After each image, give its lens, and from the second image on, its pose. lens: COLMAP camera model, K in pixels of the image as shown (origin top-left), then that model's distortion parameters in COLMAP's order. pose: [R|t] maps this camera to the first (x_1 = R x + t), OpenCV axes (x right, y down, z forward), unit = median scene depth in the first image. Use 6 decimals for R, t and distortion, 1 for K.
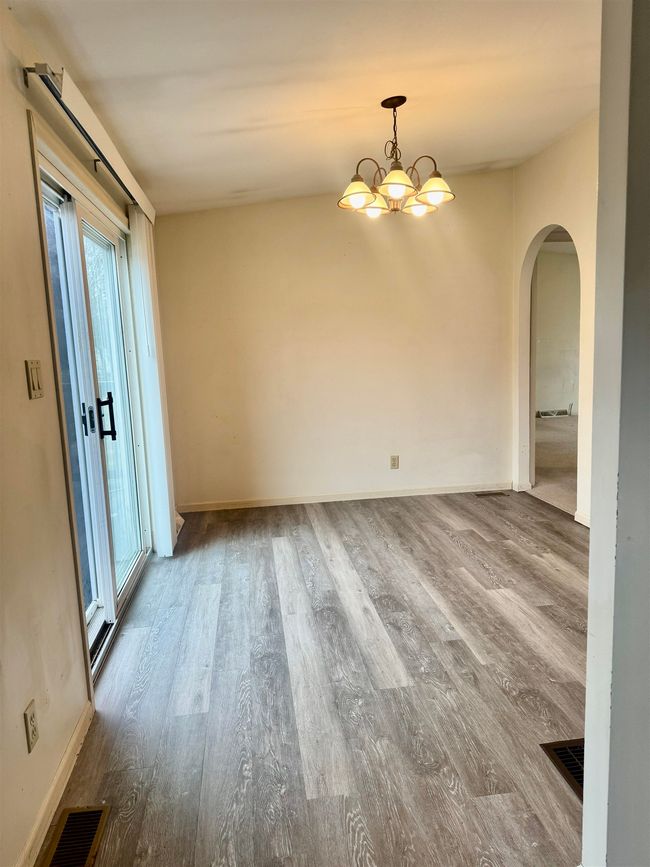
lens RADIAL K [[611.9, 0, 325.0], [0, 611.9, 433.5], [0, 0, 1]] dist [0.120235, -0.202774]
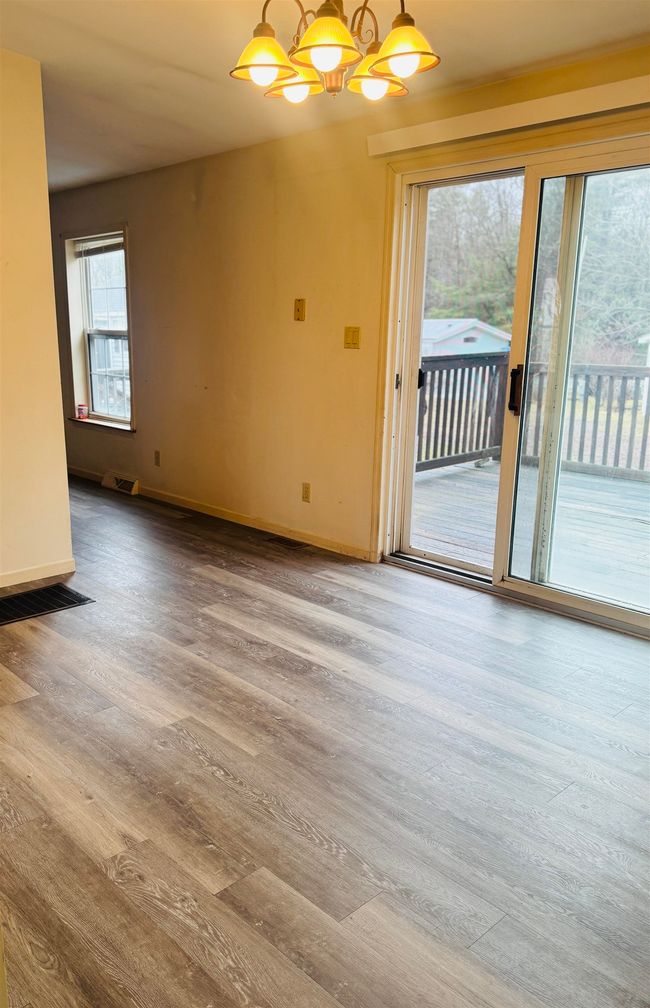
lens RADIAL K [[755.8, 0, 325.0], [0, 755.8, 504.0], [0, 0, 1]] dist [0.005674, 0.000193]
pose [[-0.788417, 0.179107, -0.588489, 0.610027], [-0.060757, 0.929322, 0.364238, -0.279188], [0.612134, 0.322926, -0.721811, 1.669162]]
